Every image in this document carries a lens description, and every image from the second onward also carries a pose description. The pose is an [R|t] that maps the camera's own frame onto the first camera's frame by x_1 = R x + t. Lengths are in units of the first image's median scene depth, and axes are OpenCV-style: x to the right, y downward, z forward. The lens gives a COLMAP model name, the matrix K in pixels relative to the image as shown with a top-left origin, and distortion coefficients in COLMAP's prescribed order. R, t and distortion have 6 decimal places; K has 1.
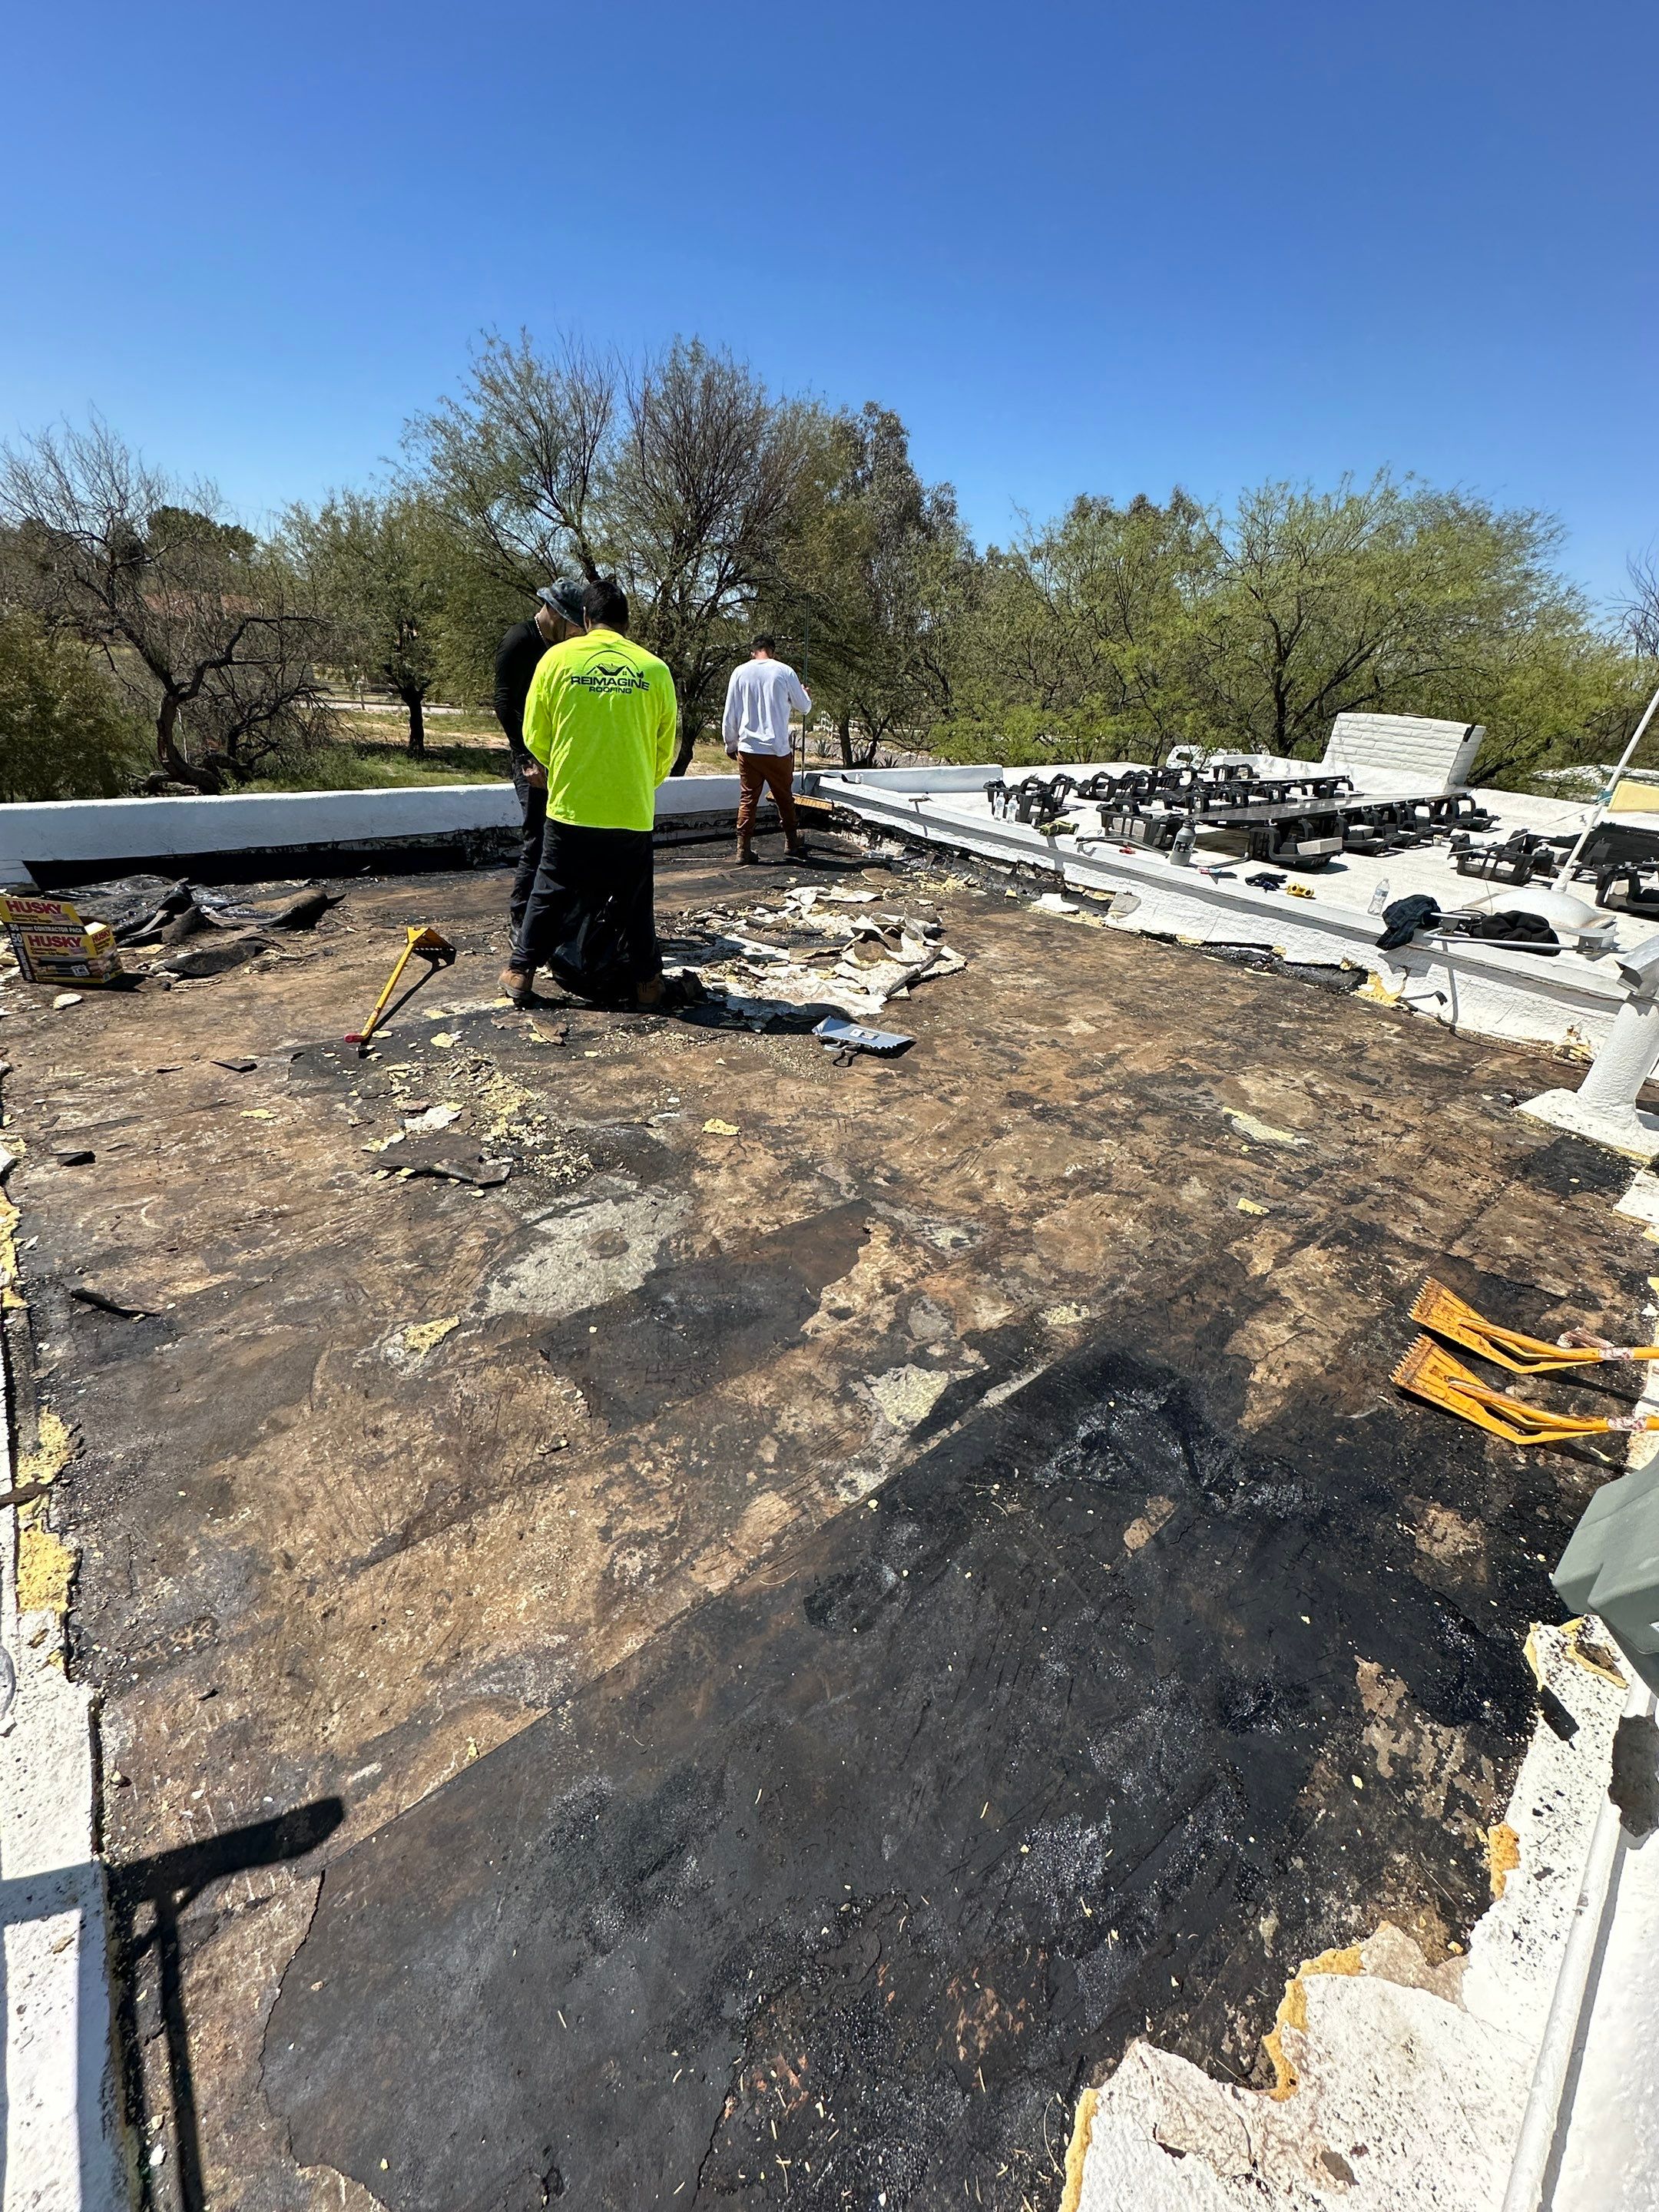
lens RADIAL K [[877.2, 0, 848.7], [0, 877.2, 1103.1], [0, 0, 1]] dist [-0.006849, -0.000163]
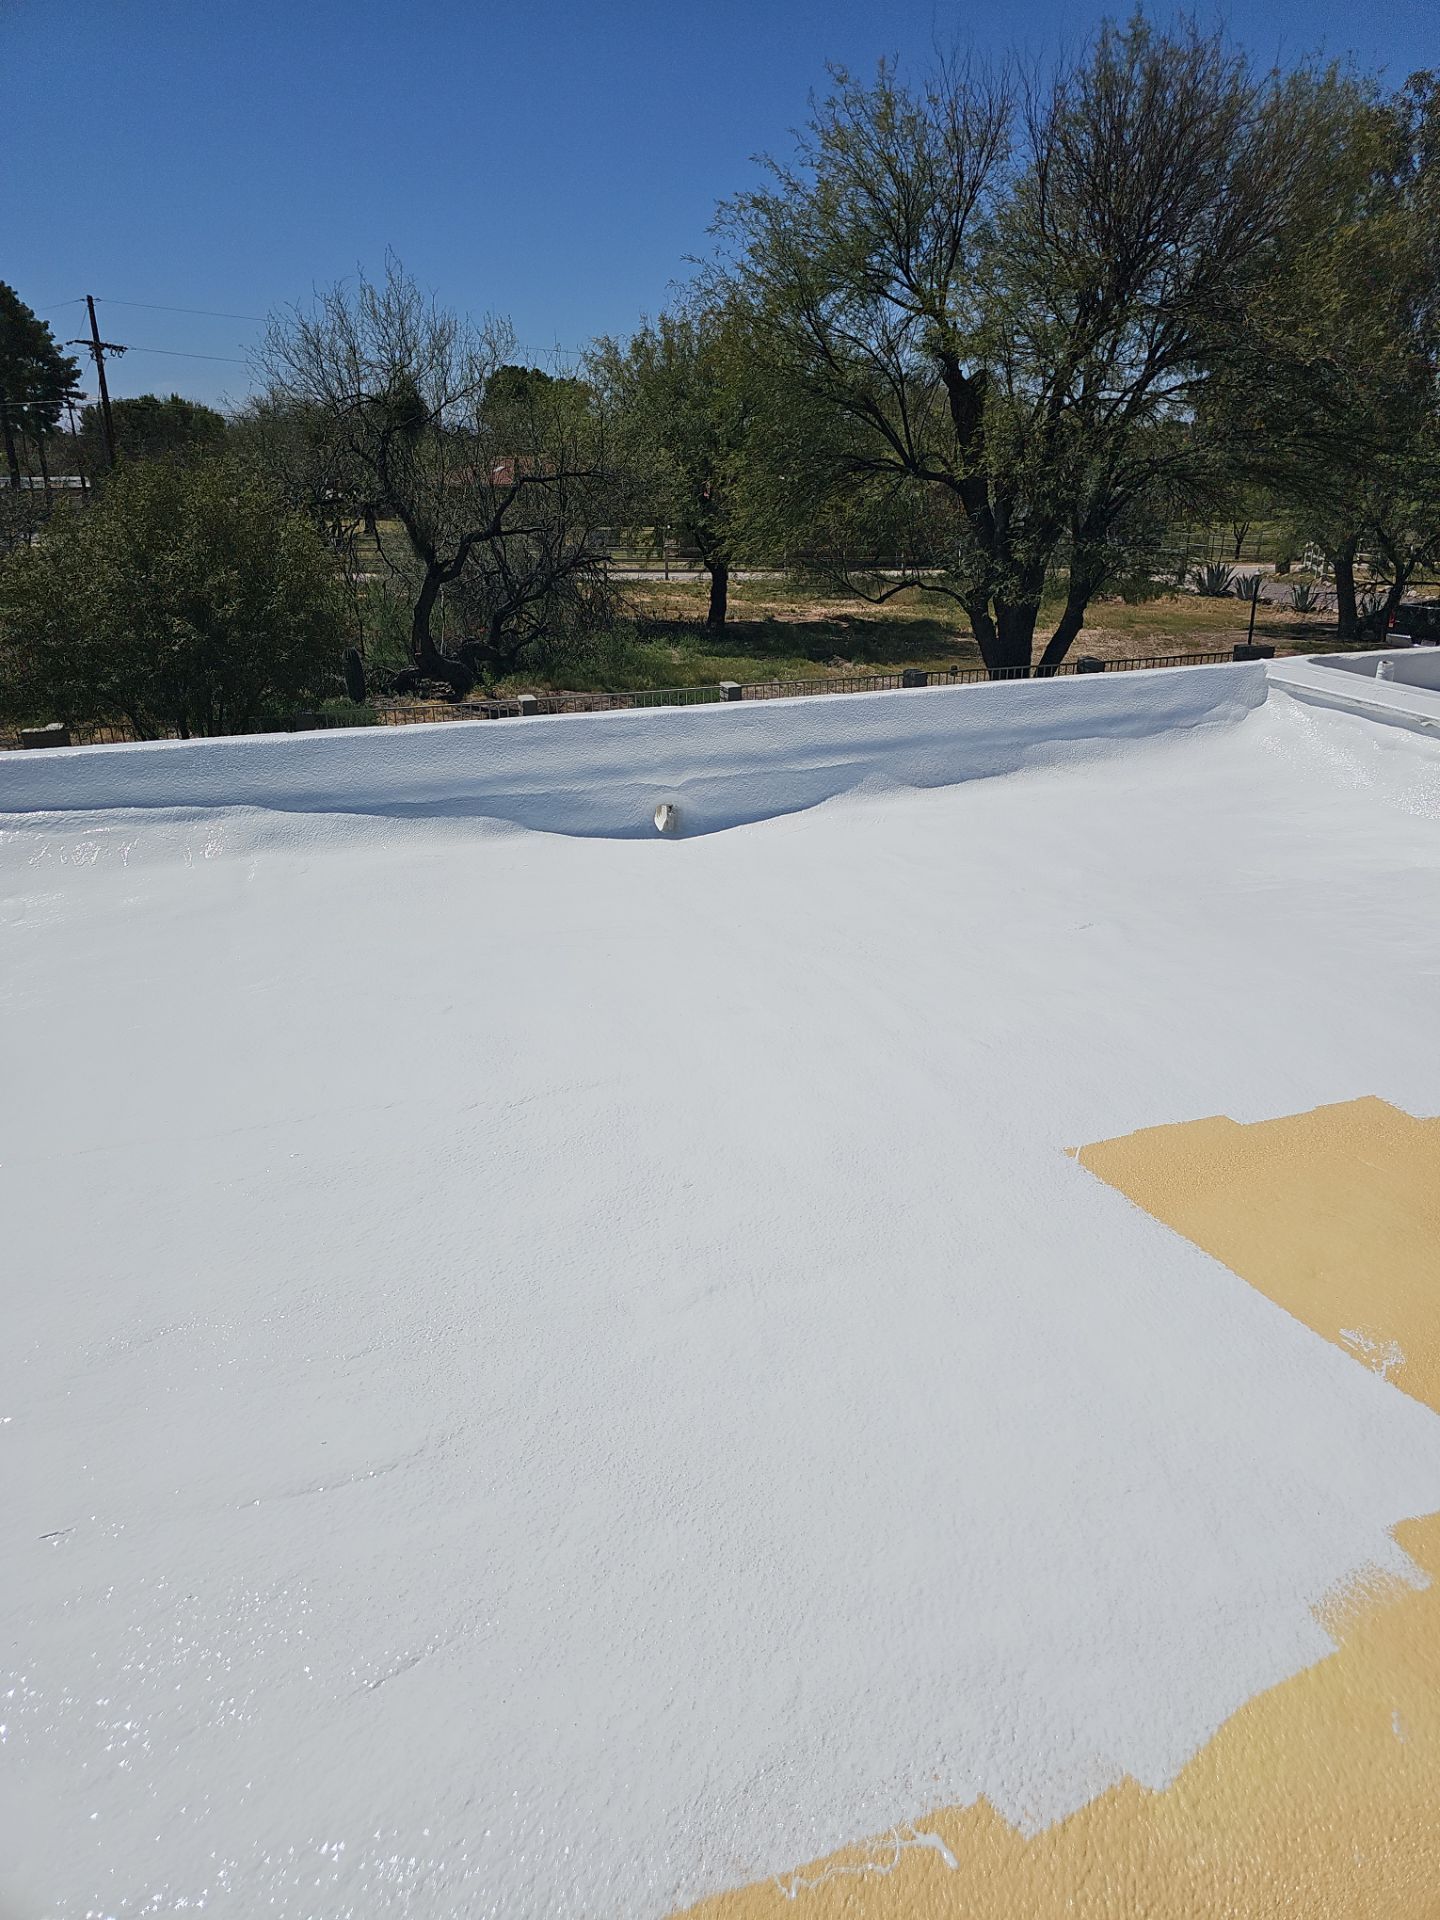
lens RADIAL K [[1259.5, 0, 717.8], [0, 1259.5, 924.4], [0, 0, 1]] dist [0.051038, -0.059871]
pose [[0.901466, 0.063750, -0.428130, -0.006291], [-0.123111, 0.986007, -0.112403, -0.044559], [0.414973, 0.154035, 0.896700, 0.095191]]
